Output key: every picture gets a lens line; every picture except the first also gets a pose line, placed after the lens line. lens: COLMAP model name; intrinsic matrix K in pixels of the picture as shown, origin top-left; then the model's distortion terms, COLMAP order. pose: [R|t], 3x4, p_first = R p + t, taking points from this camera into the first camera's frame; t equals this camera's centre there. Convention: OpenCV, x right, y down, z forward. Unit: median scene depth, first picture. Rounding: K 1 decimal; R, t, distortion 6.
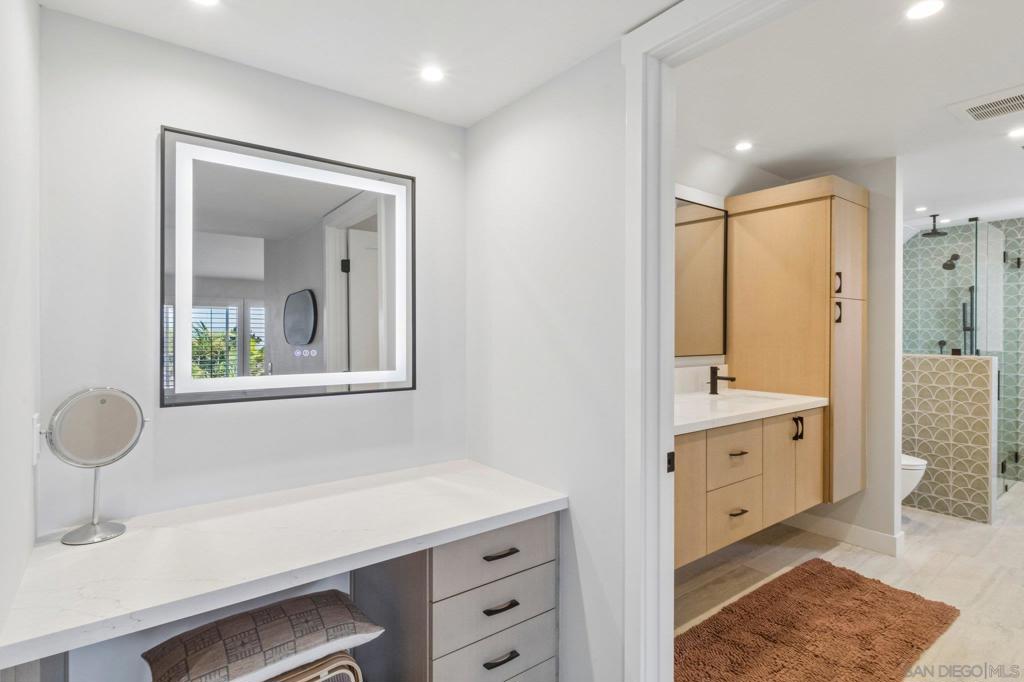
lens RADIAL K [[521.2, 0, 502.8], [0, 521.2, 337.4], [0, 0, 1]] dist [0.009003, -0.002039]
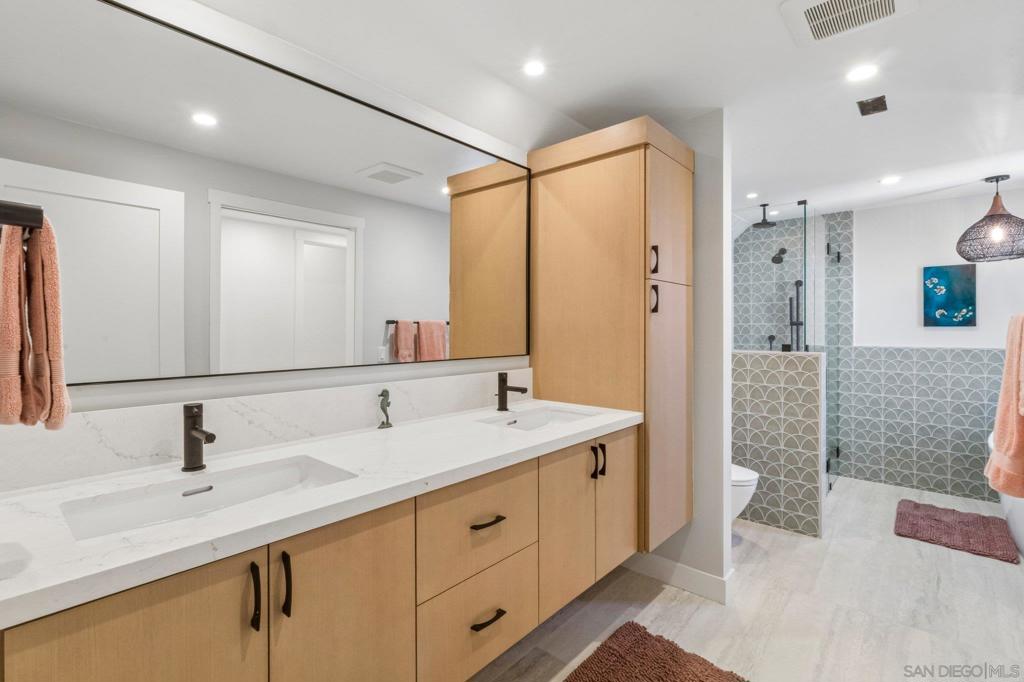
lens RADIAL K [[474.2, 0, 502.9], [0, 474.2, 334.3], [0, 0, 1]] dist [0.008451, 0.000033]
pose [[0.982475, -0.004957, 0.186328, 0.263186], [0.004878, 0.999988, 0.000884, 0.000994], [-0.186330, 0.000041, 0.982487, 0.323913]]
